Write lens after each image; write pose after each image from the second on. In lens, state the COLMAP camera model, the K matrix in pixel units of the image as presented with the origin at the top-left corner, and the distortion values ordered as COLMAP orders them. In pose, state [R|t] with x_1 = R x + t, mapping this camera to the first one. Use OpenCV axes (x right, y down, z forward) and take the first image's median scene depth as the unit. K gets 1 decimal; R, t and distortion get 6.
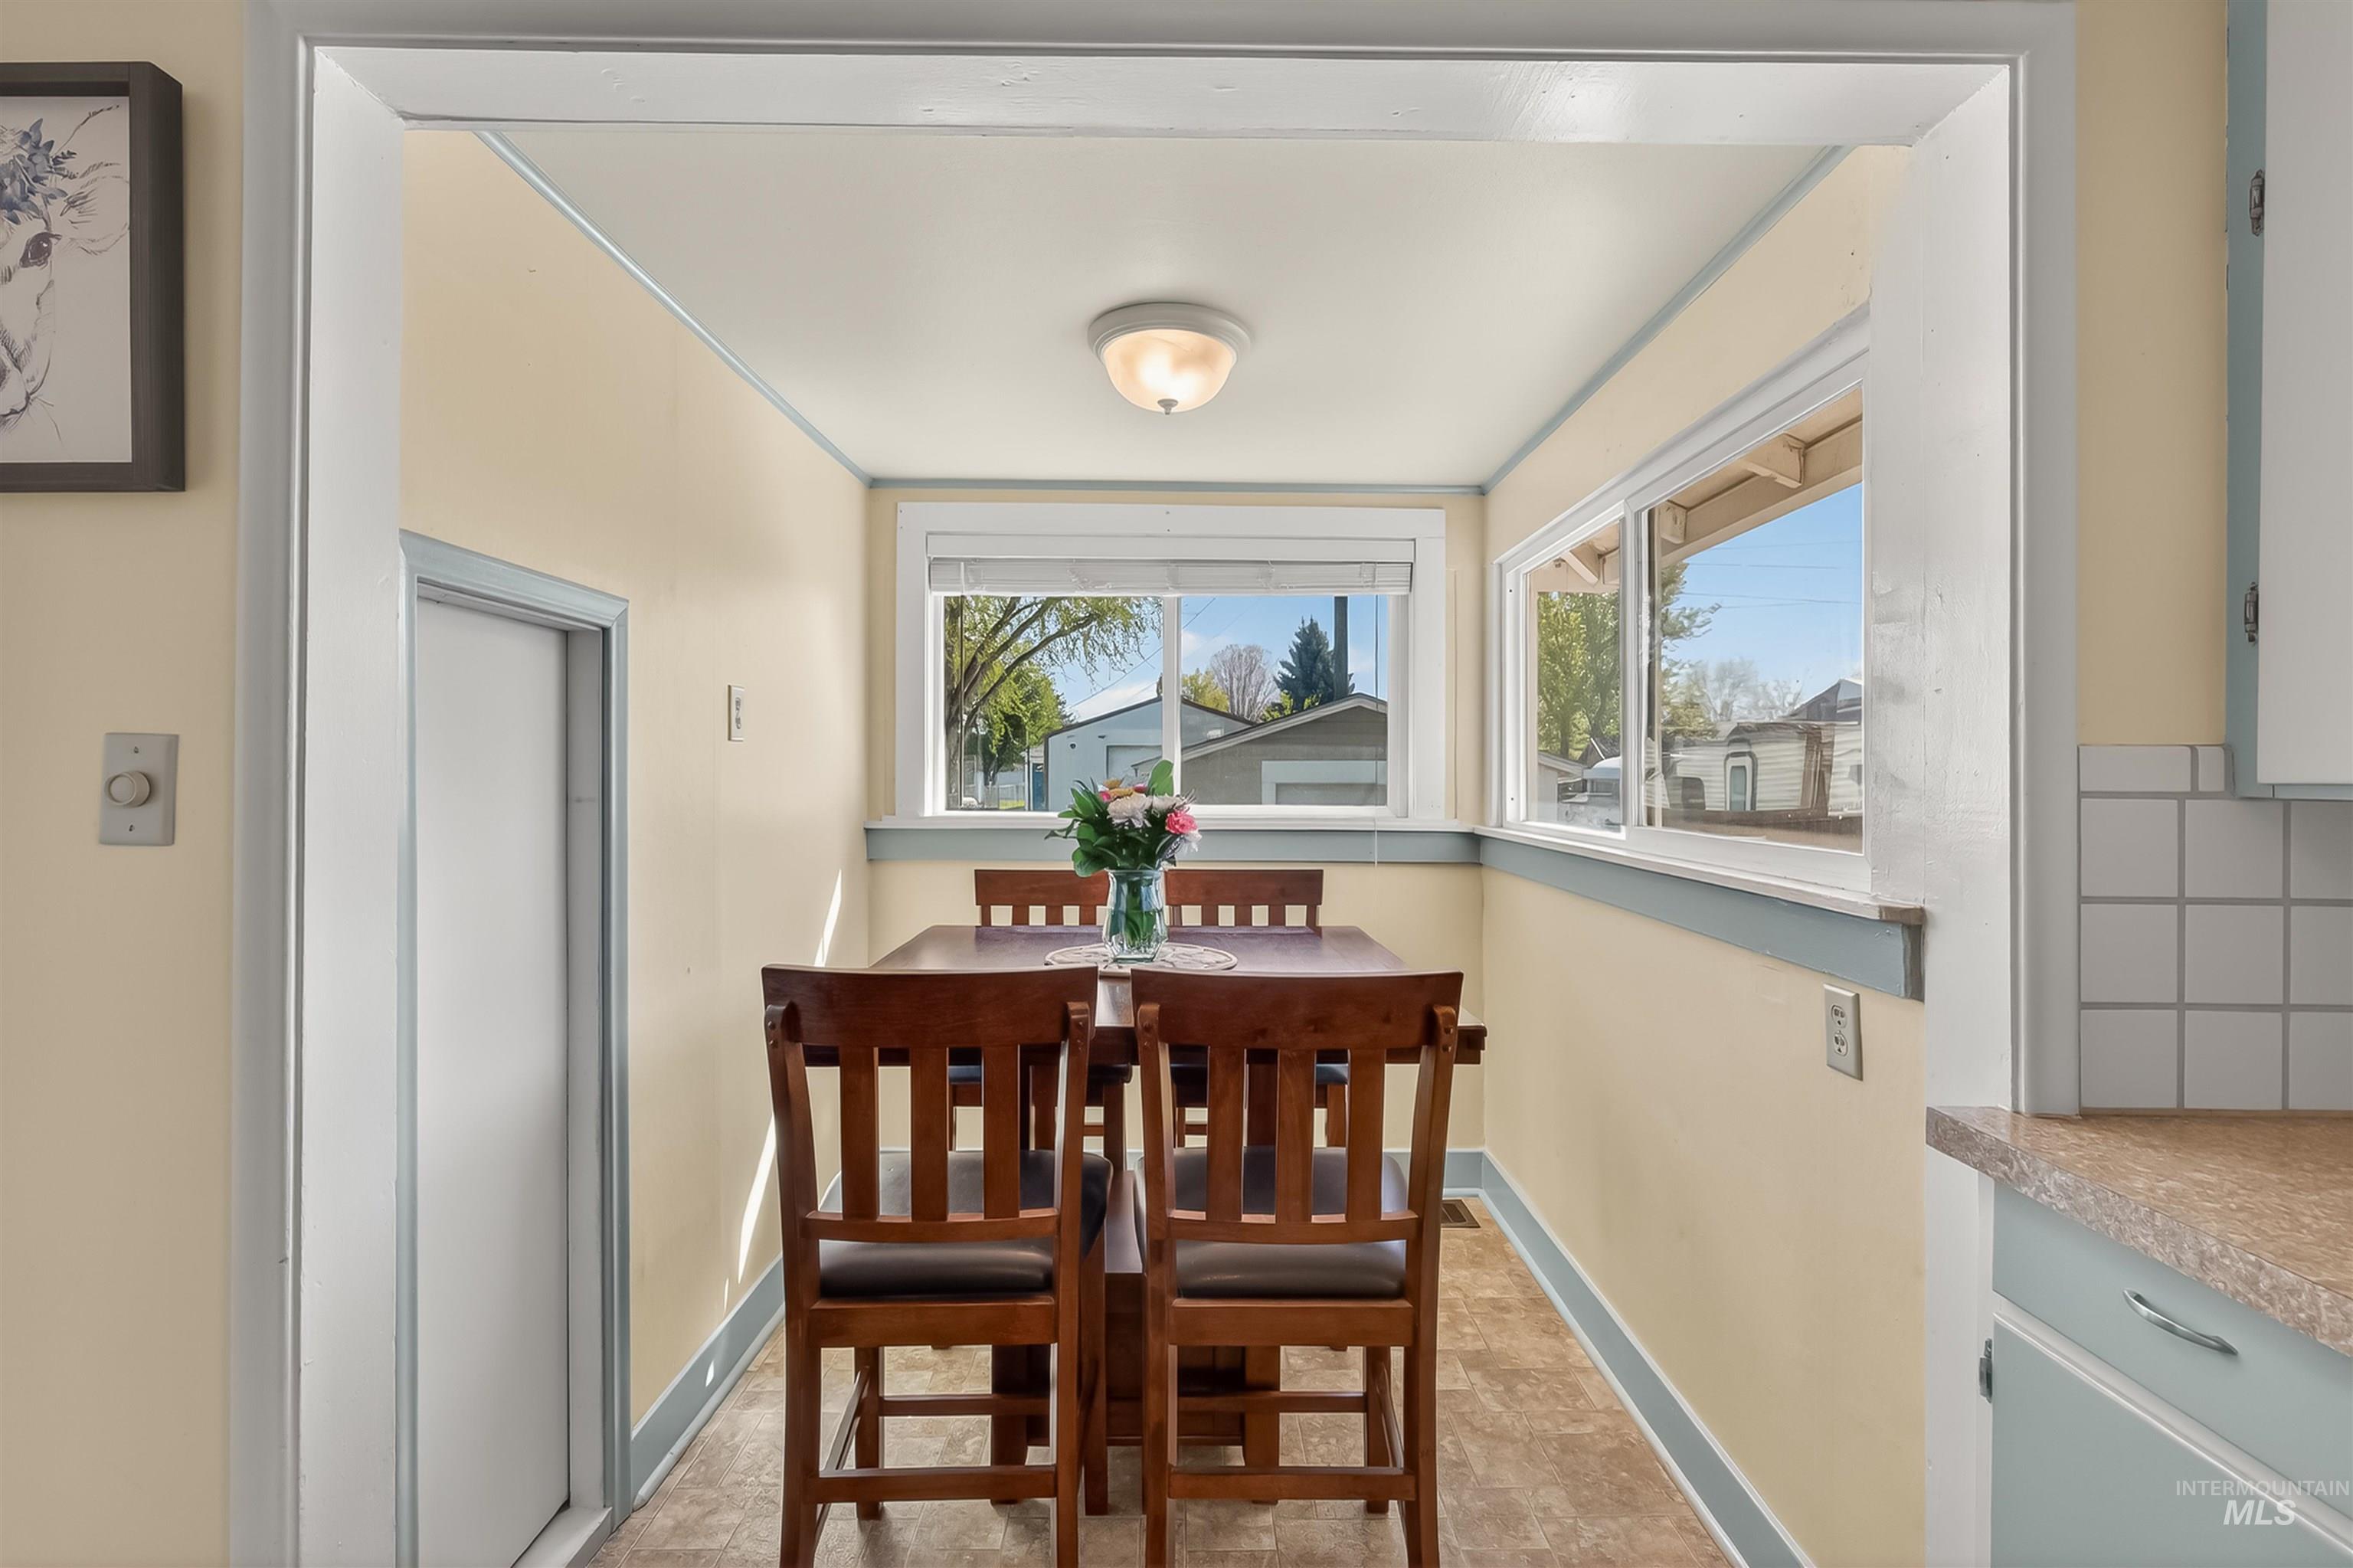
lens RADIAL K [[1049.5, 0, 1179.3], [0, 1049.5, 776.1], [0, 0, 1]] dist [-0.005674, 0.002303]
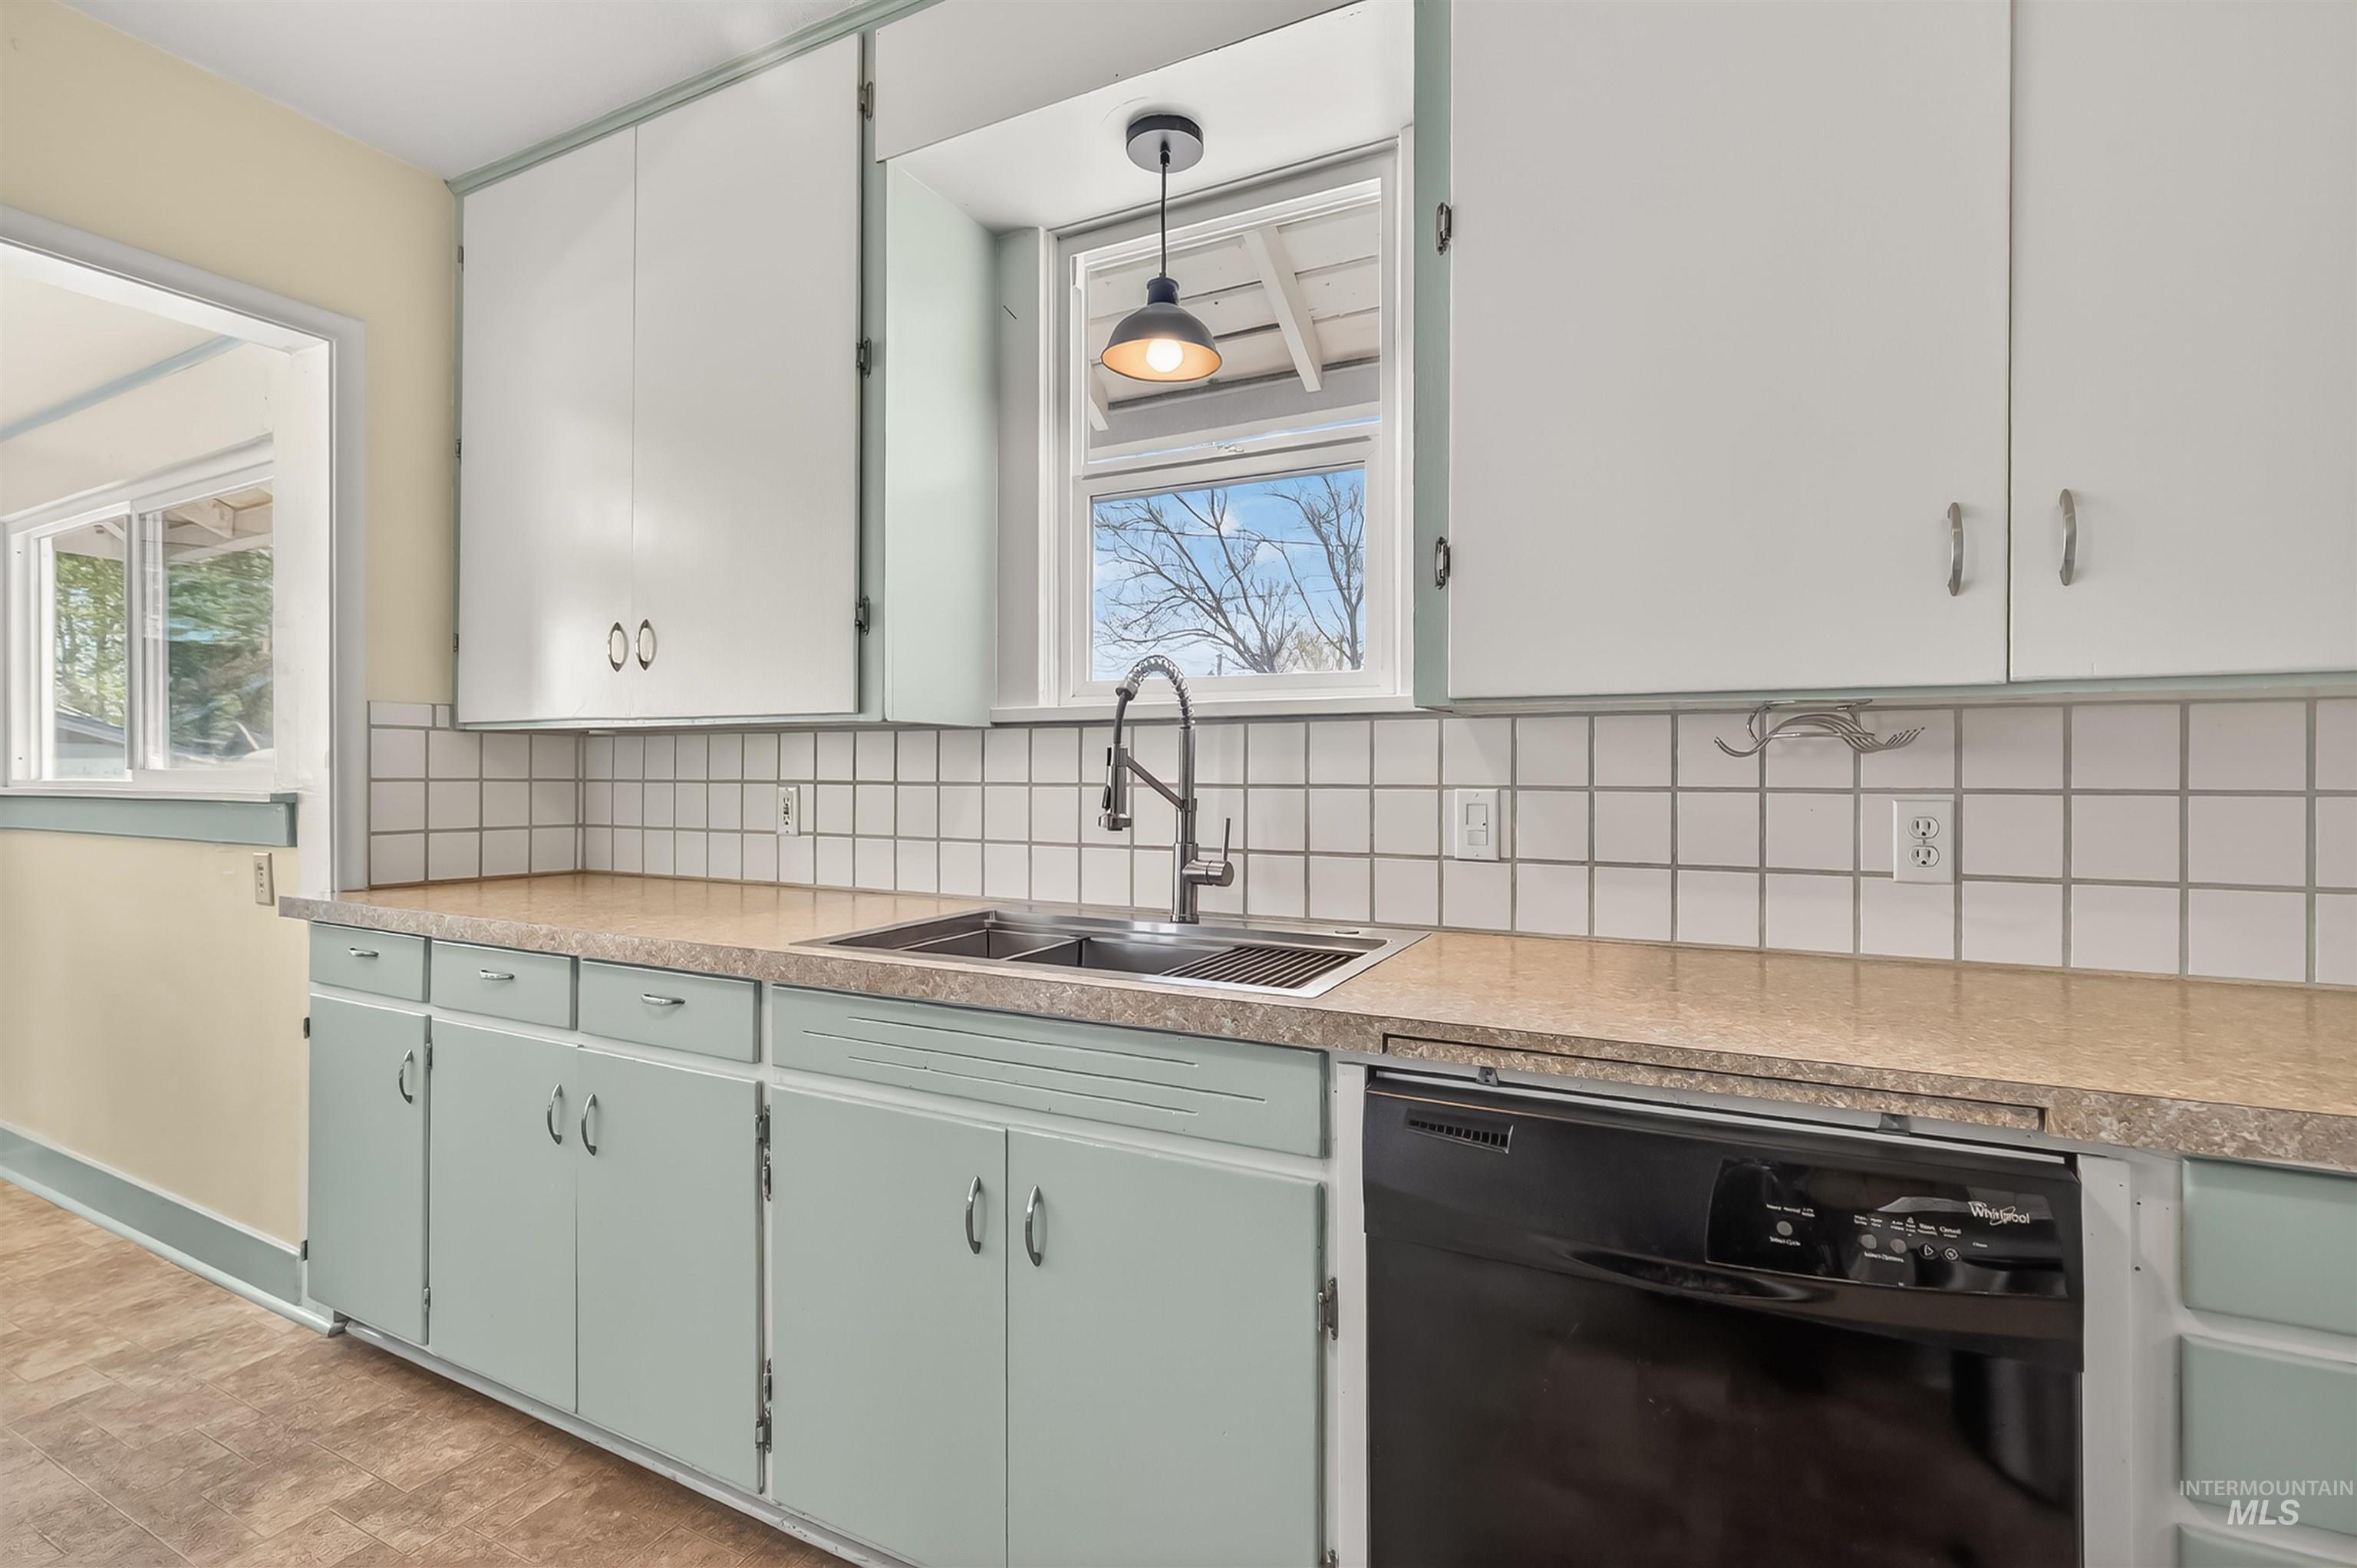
lens RADIAL K [[1051.1, 0, 1188.2], [0, 1051.1, 769.7], [0, 0, 1]] dist [-0.005674, 0.002303]
pose [[0.453986, -0.003023, 0.891004, -0.125554], [0.006147, 0.999981, 0.000261, 0.068831], [-0.890988, 0.005359, 0.453996, -0.806024]]
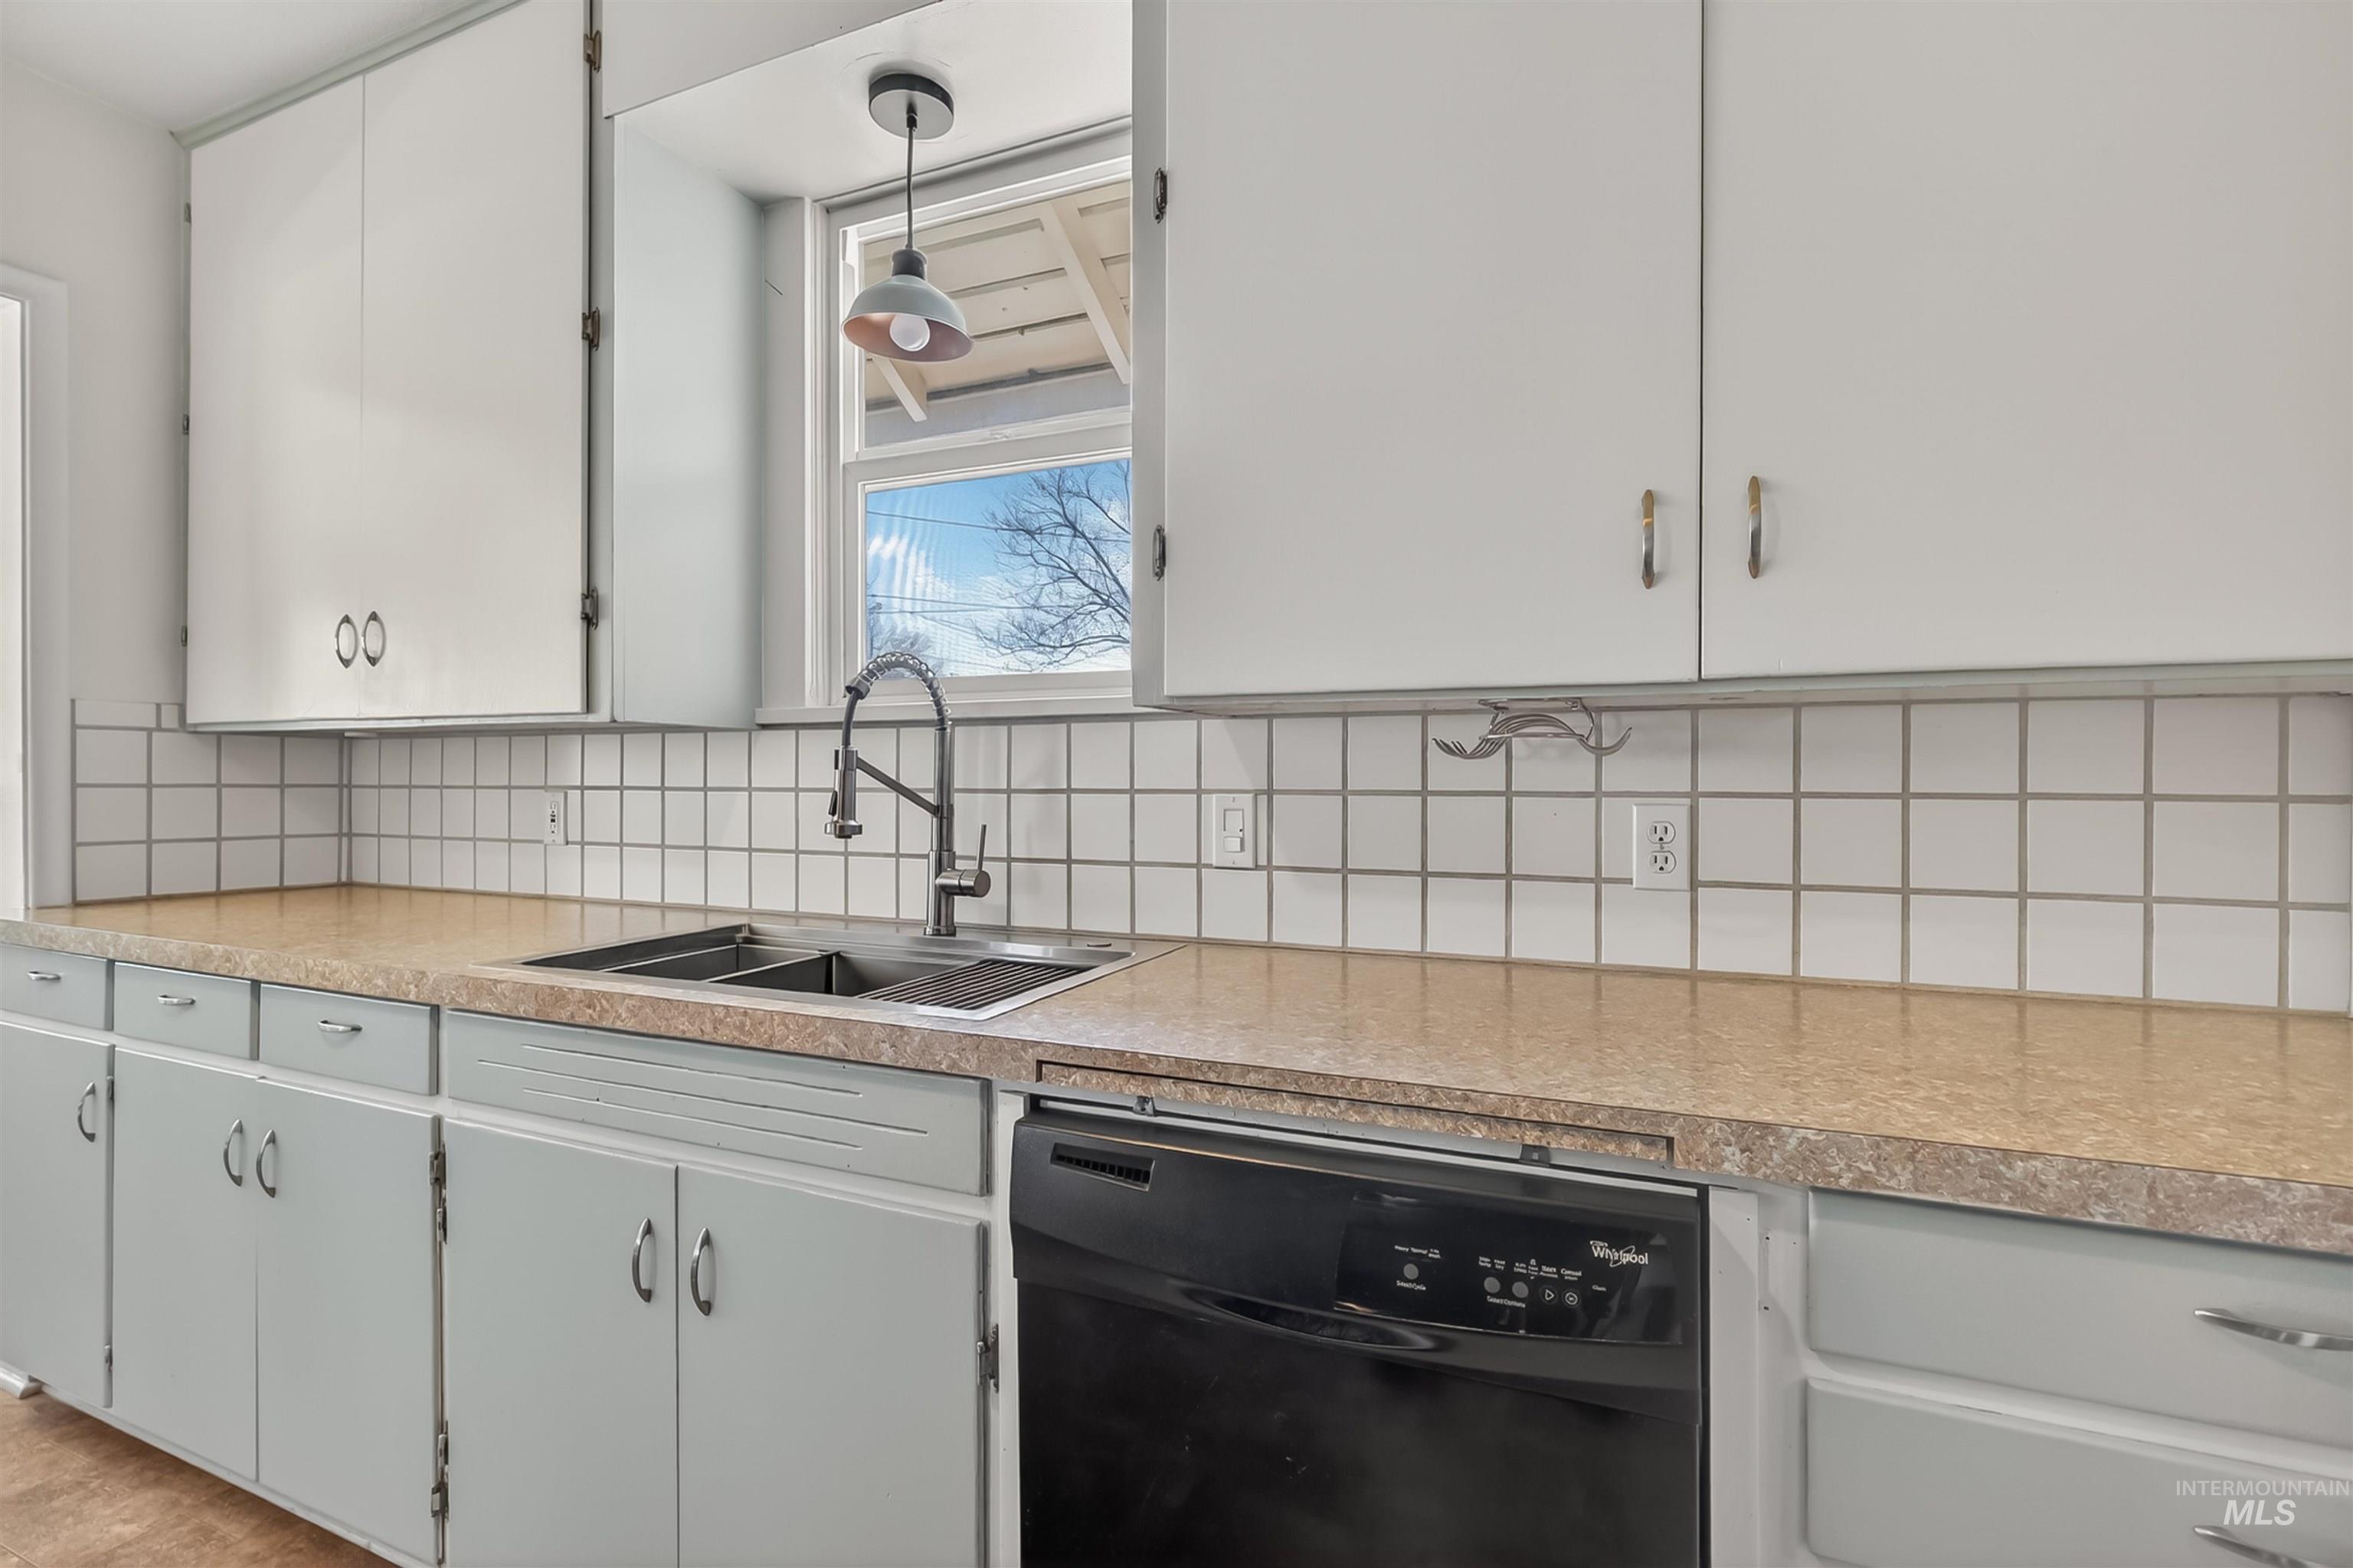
lens RADIAL K [[1049.5, 0, 1173.1], [0, 1049.5, 778.5], [0, 0, 1]] dist [-0.005674, 0.002303]
pose [[0.404132, -0.005477, 0.914684, -0.012085], [0.006575, 0.999974, 0.003082, 0.071855], [-0.914677, 0.004768, 0.404157, -0.921531]]
